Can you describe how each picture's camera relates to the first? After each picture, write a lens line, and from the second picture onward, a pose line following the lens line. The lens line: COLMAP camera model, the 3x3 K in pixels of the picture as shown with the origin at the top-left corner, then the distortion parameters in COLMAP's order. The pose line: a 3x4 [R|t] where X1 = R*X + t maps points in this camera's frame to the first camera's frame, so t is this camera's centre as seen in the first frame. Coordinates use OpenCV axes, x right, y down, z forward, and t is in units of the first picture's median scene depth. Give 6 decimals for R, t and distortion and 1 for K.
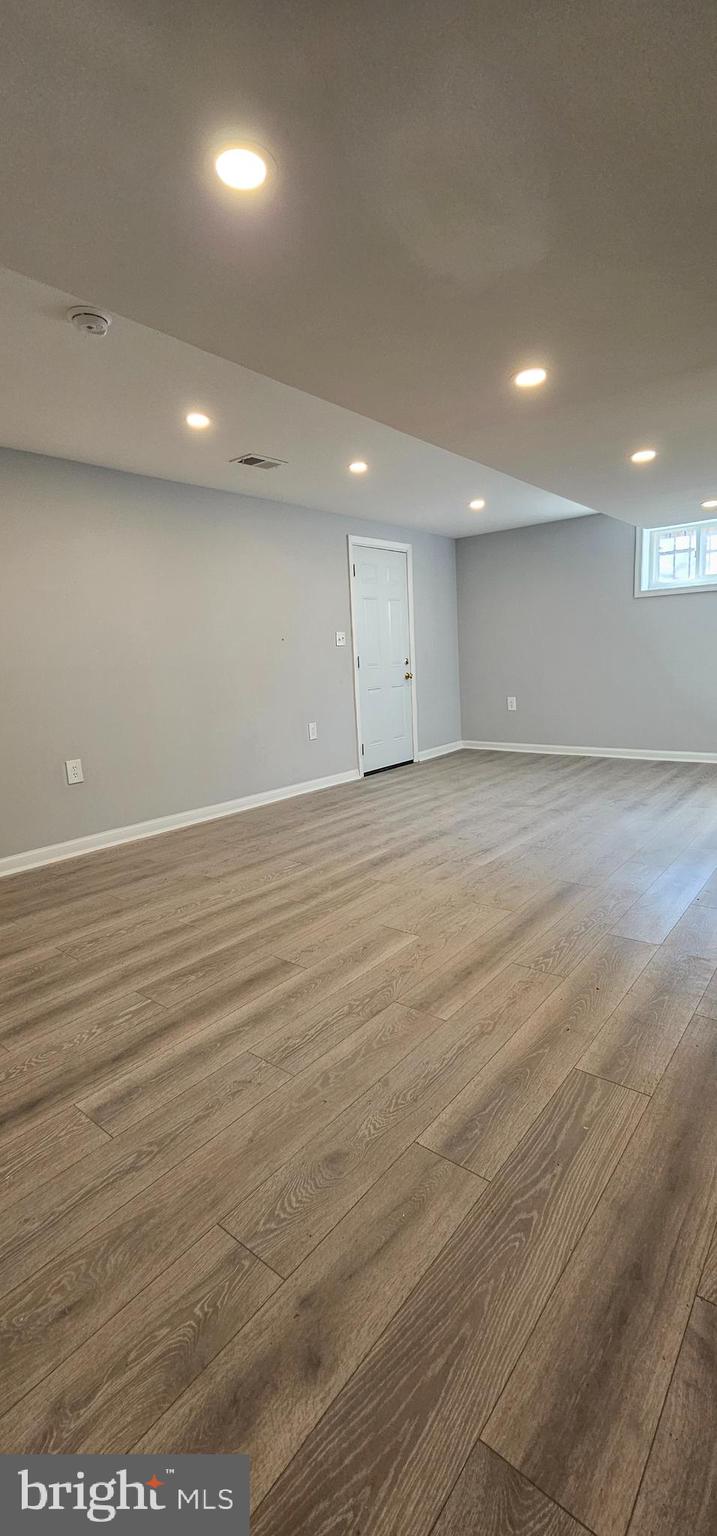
lens RADIAL K [[637.1, 0, 359.9], [0, 637.1, 759.3], [0, 0, 1]] dist [-0.009411, 0.003389]
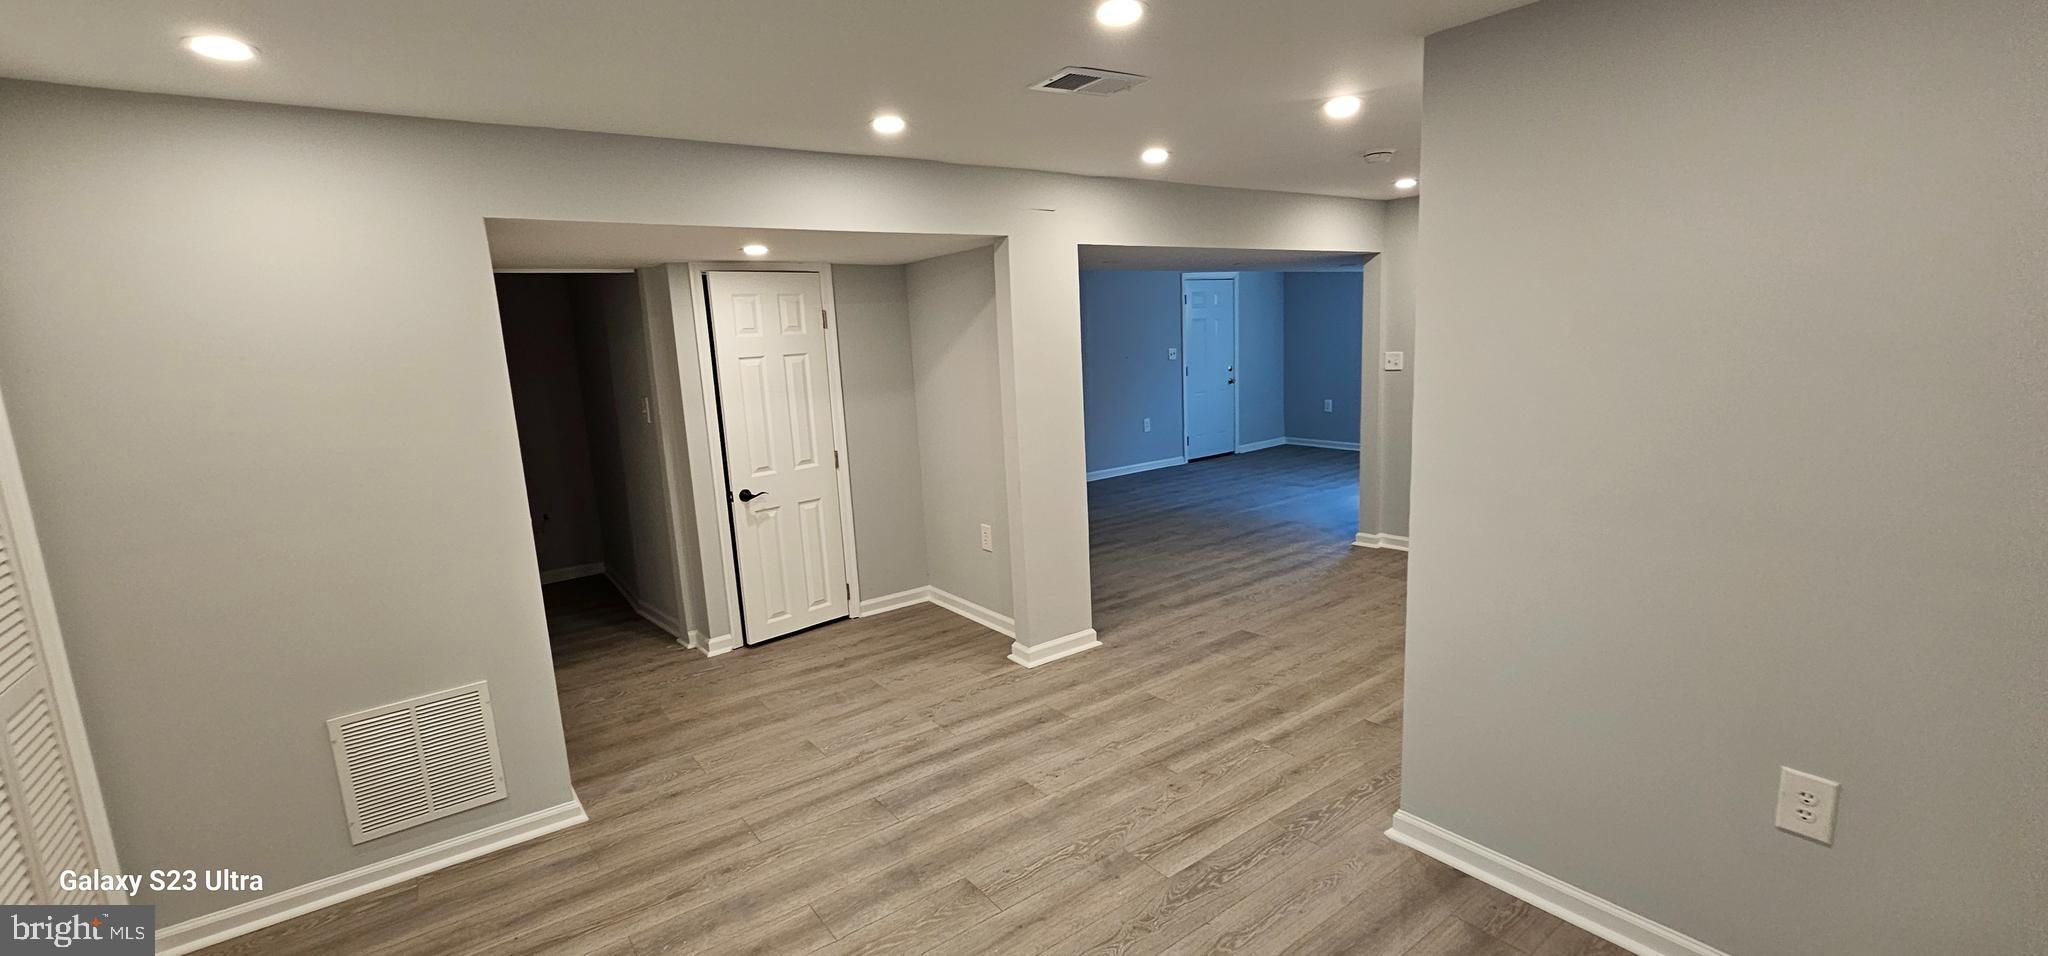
lens RADIAL K [[849.4, 0, 1026.0], [0, 849.4, 478.2], [0, 0, 1]] dist [-0.009411, 0.003389]
pose [[0.969367, 0.044628, -0.241530, 0.094066], [-0.038671, 0.998821, 0.029349, 0.019822], [0.242555, -0.019110, 0.969949, -0.640107]]
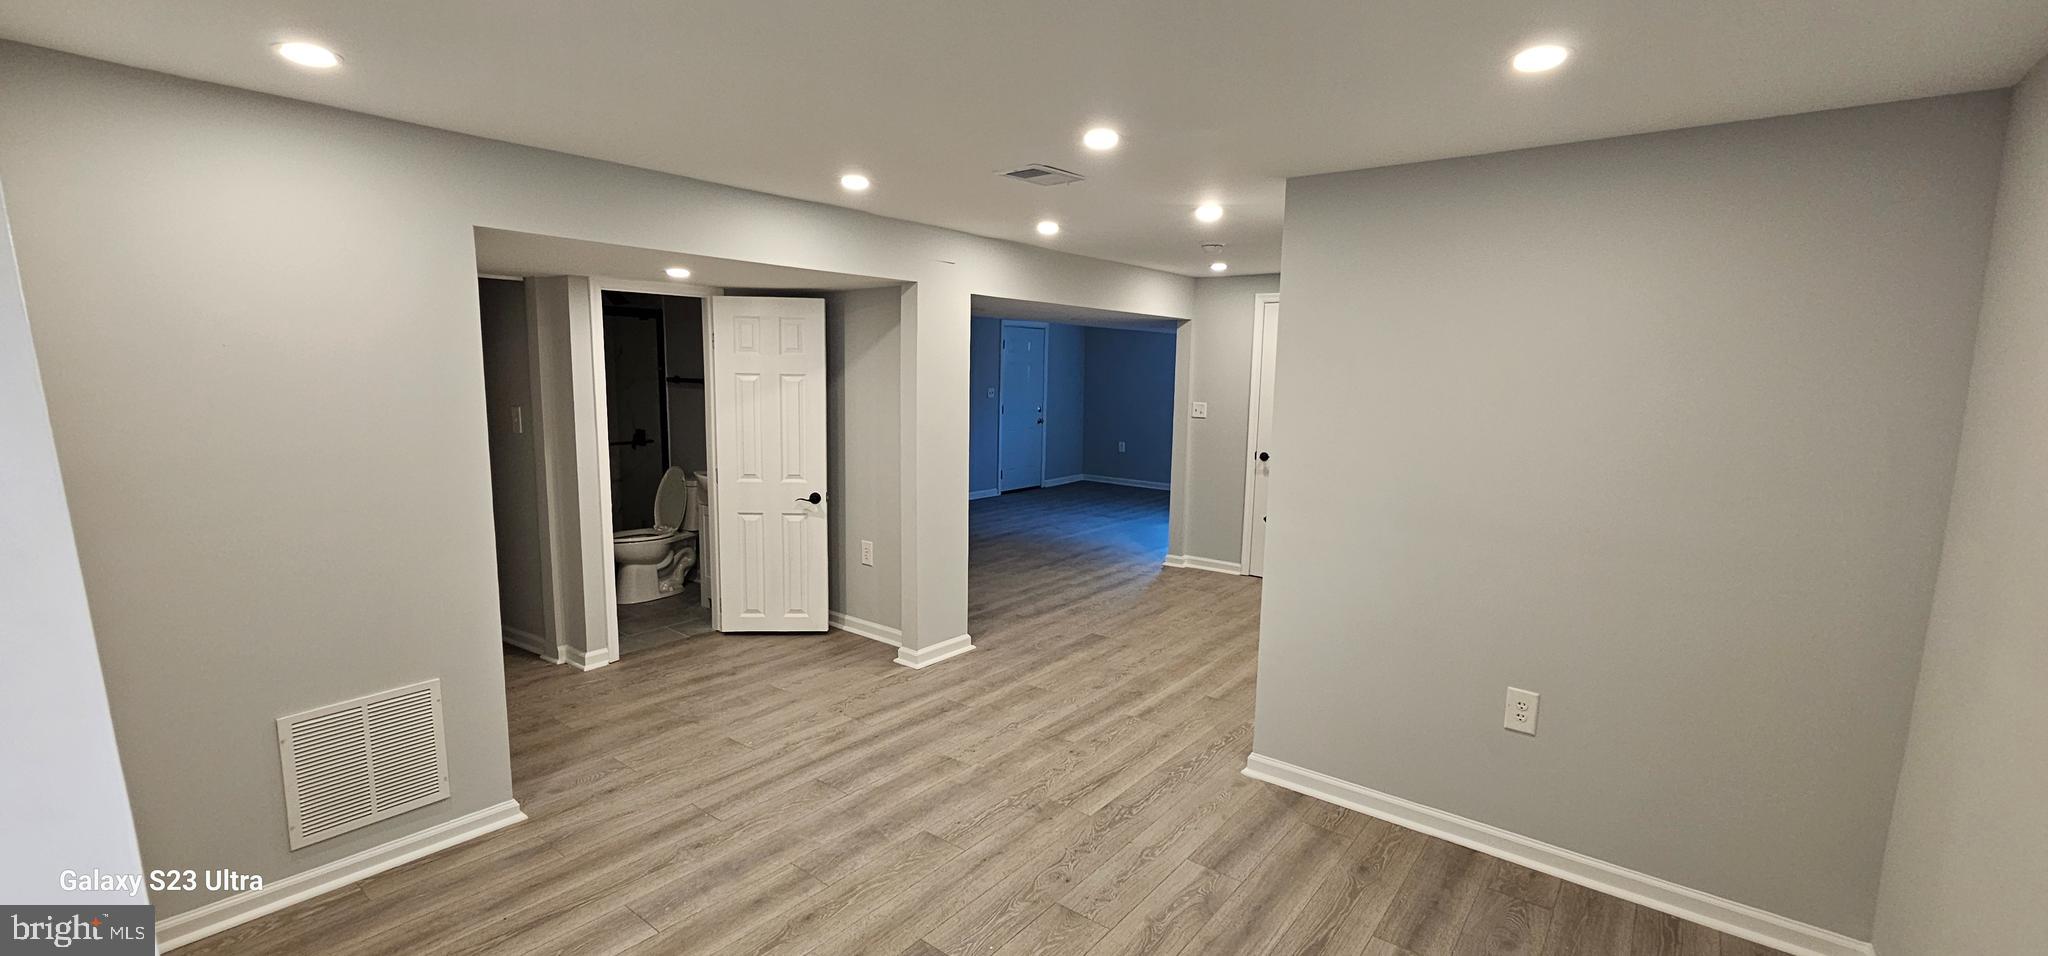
lens RADIAL K [[849.4, 0, 1032.7], [0, 849.4, 475.3], [0, 0, 1]] dist [-0.009411, 0.003389]
pose [[0.997390, 0.064478, 0.032484, 0.010216], [-0.063438, 0.997470, -0.032082, 0.037321], [-0.034470, 0.029937, 0.998957, -0.735343]]
